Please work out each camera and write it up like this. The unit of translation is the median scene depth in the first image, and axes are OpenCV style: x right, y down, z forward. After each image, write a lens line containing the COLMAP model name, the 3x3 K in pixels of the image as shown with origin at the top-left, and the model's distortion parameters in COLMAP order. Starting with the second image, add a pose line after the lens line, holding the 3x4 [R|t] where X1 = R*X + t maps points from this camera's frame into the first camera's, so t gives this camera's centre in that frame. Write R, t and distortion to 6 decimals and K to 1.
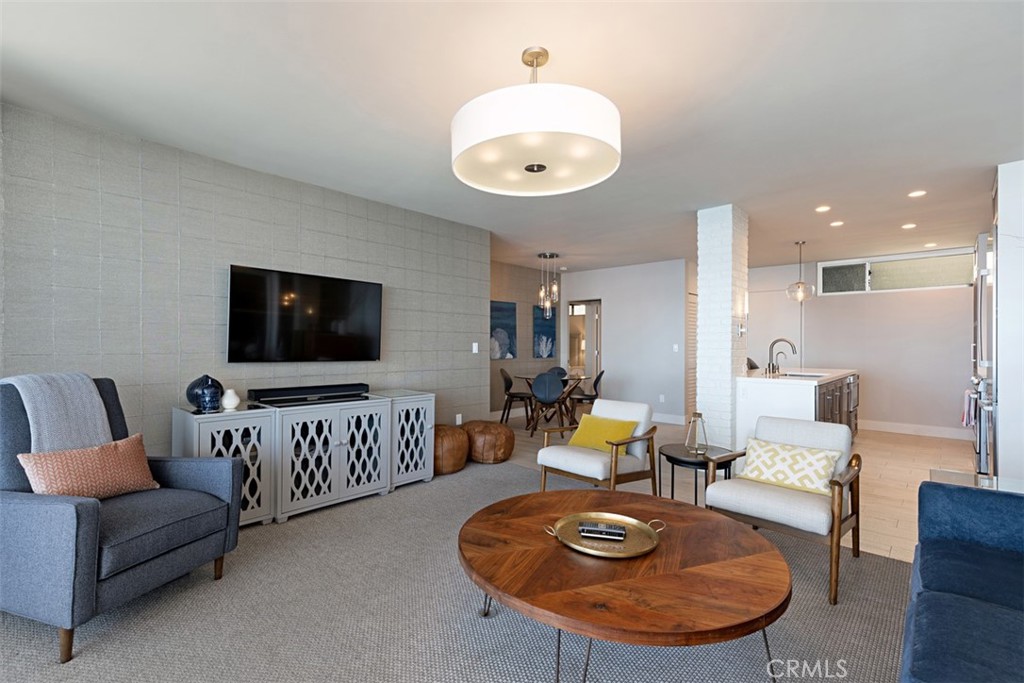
lens RADIAL K [[463.6, 0, 507.3], [0, 463.6, 343.9], [0, 0, 1]] dist [0.001879, 0.000132]
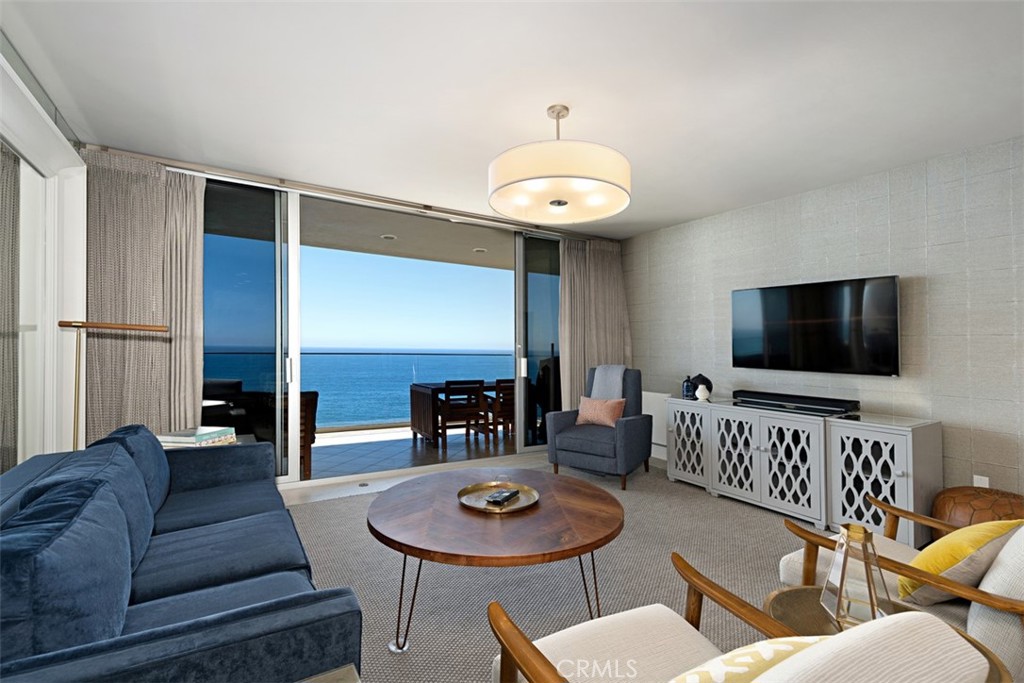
lens RADIAL K [[463.6, 0, 507.3], [0, 463.6, 343.9], [0, 0, 1]] dist [0.001879, 0.000132]
pose [[-0.290914, -0.015398, -0.956625, 0.755682], [-0.005271, 0.999881, -0.014491, -0.001058], [0.956735, 0.000826, -0.290960, 0.722544]]
